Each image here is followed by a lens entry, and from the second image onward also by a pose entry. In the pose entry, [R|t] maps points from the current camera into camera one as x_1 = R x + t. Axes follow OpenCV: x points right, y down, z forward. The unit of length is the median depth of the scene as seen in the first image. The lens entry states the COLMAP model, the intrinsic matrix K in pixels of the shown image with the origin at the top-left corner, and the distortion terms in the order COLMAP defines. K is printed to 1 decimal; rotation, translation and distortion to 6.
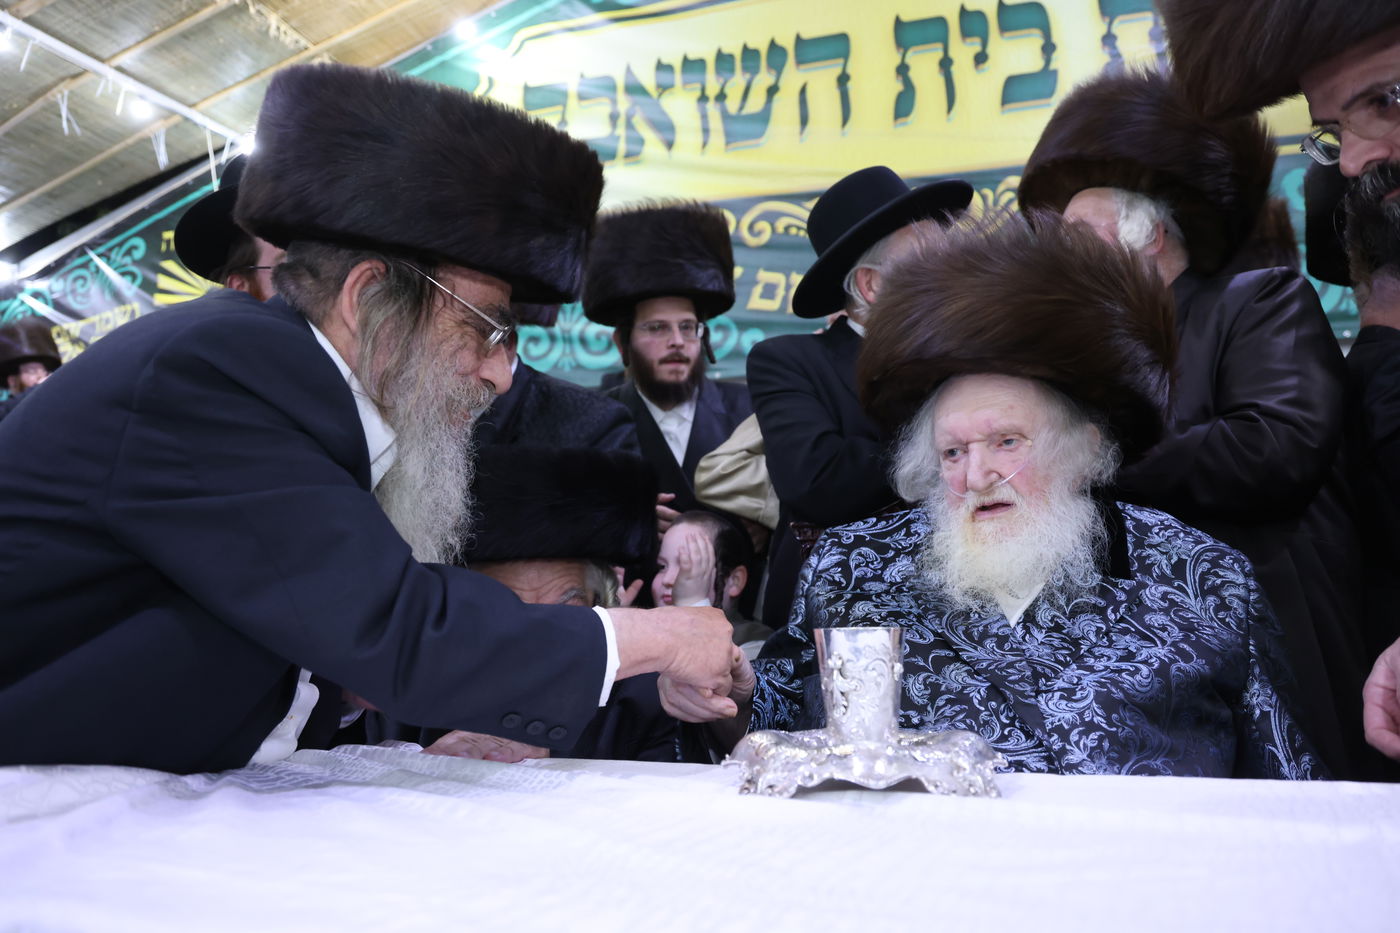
lens RADIAL K [[958.9, 0, 700.0], [0, 958.9, 466.5], [0, 0, 1]] dist [-0.095522, 0.069855]
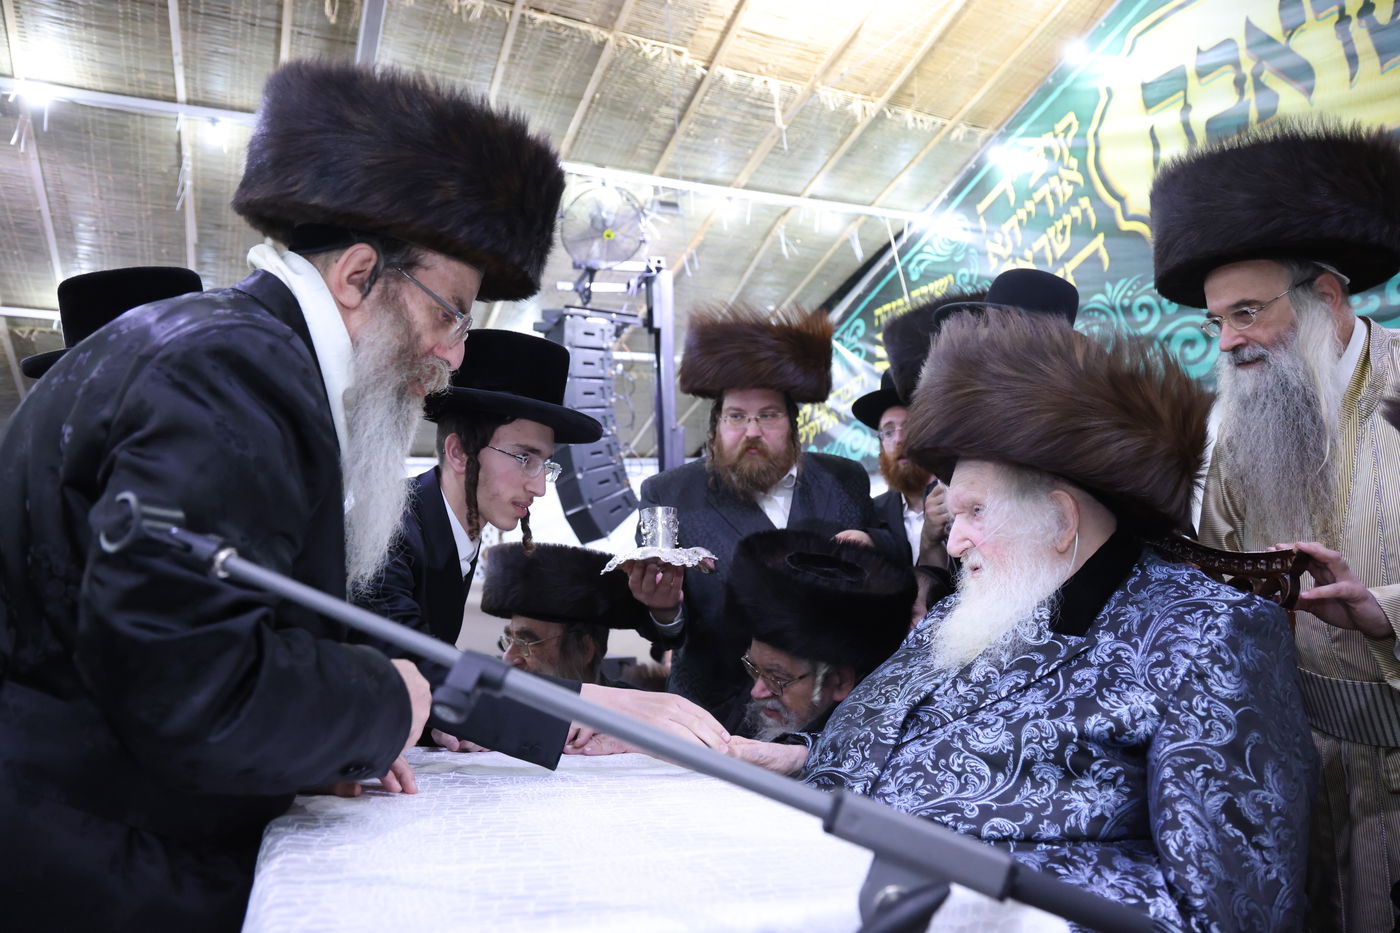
lens RADIAL K [[958.9, 0, 700.0], [0, 958.9, 466.5], [0, 0, 1]] dist [-0.095522, 0.069855]
pose [[0.671899, -0.115356, -0.731604, 0.170929], [0.108156, 0.992489, -0.057161, -0.008789], [0.732703, -0.040721, 0.679329, 0.001091]]
